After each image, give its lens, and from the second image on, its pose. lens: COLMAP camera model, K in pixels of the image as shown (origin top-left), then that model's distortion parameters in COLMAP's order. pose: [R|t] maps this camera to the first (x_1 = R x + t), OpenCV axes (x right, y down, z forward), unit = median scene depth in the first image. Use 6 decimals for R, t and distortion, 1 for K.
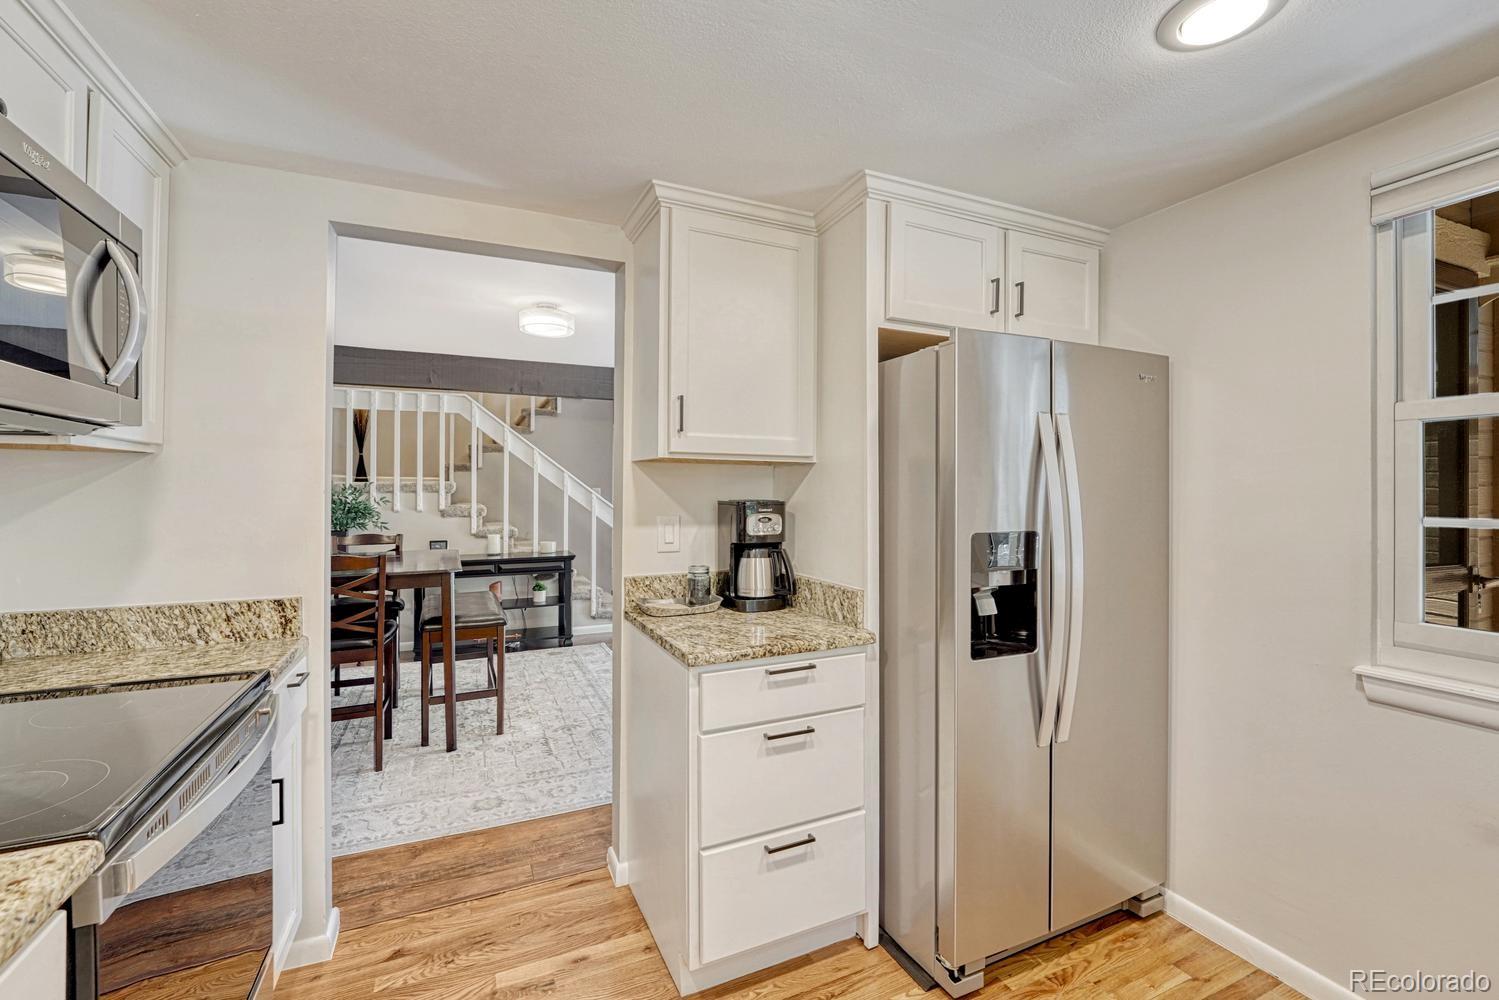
lens RADIAL K [[640.6, 0, 752.7], [0, 640.6, 487.6], [0, 0, 1]] dist [-0.009511, 0.000402]
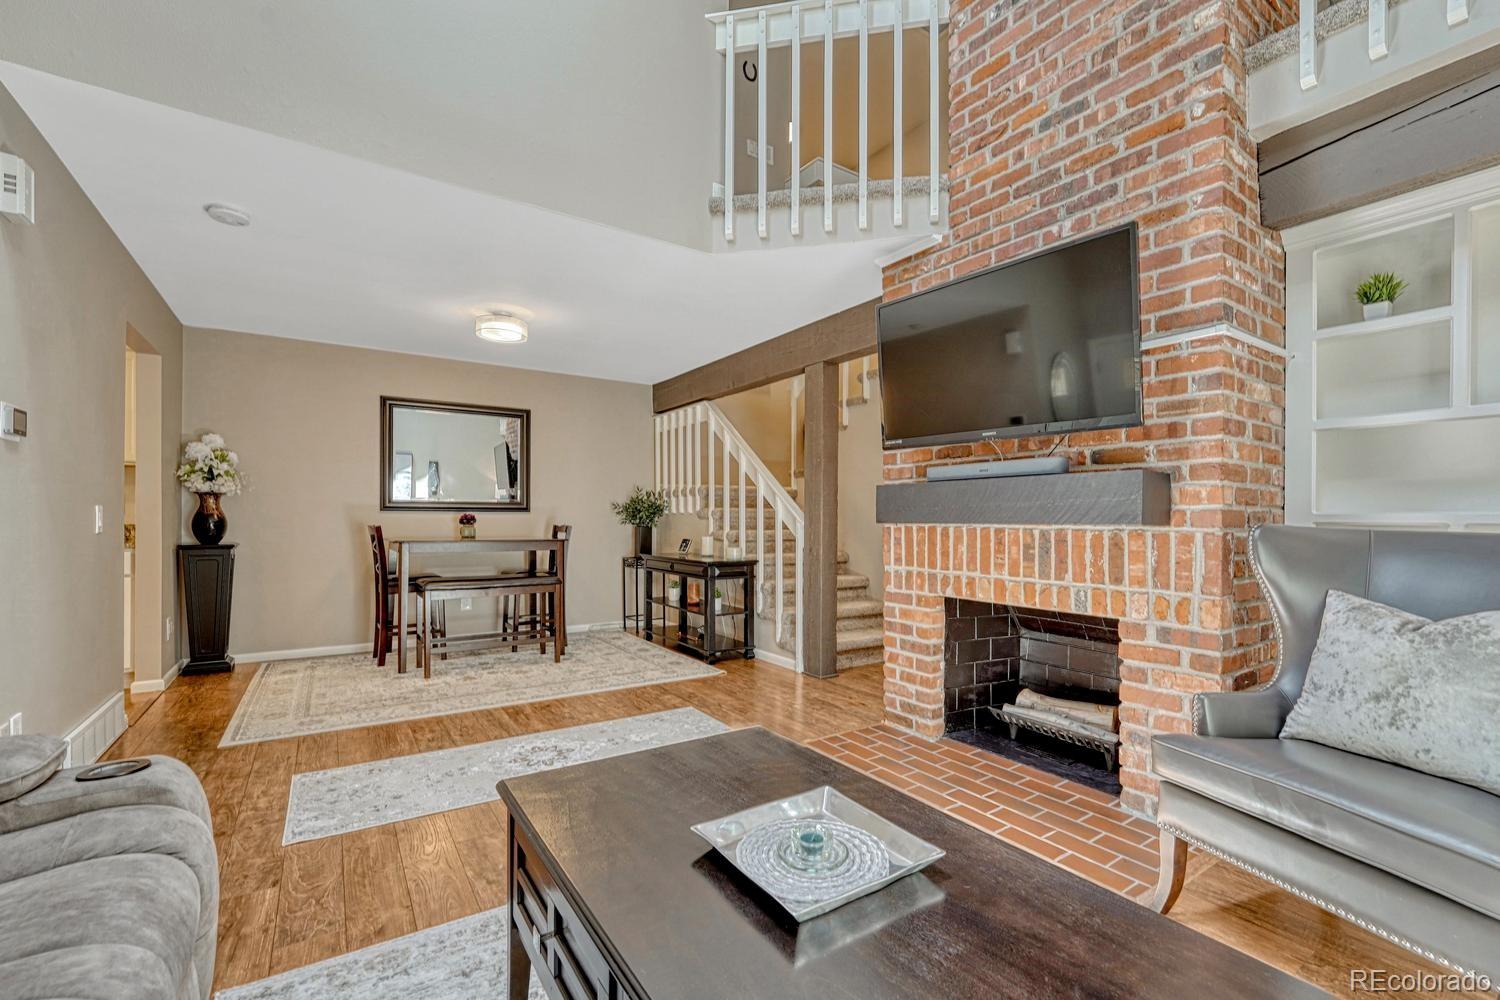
lens RADIAL K [[641.9, 0, 750.5], [0, 641.9, 518.5], [0, 0, 1]] dist [-0.010451, 0.000472]
pose [[0.151695, 0.003414, -0.988421, 1.725940], [-0.000610, 0.999994, 0.003361, 0.122027], [0.988427, 0.000093, 0.151696, 2.632165]]
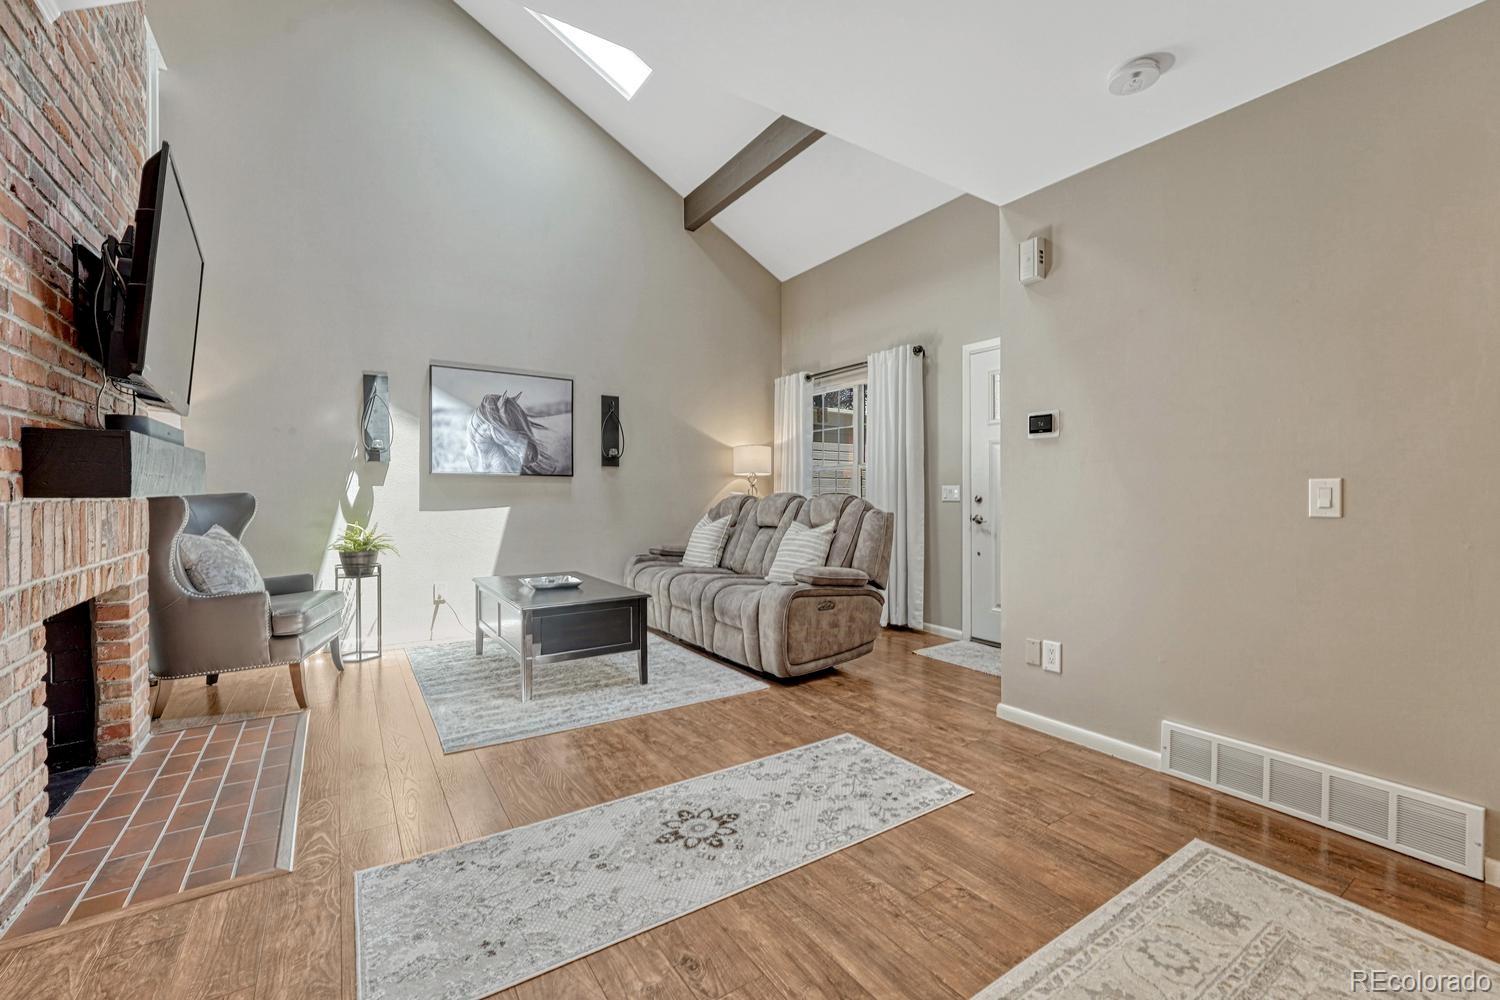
lens RADIAL K [[618.6, 0, 753.4], [0, 618.6, 499.7], [0, 0, 1]] dist [-0.009481, 0.001012]
pose [[-0.160502, -0.011977, 0.986963, -0.934779], [-0.005713, 0.999921, 0.011205, 0.127893], [-0.987019, -0.003840, -0.160558, 2.449029]]
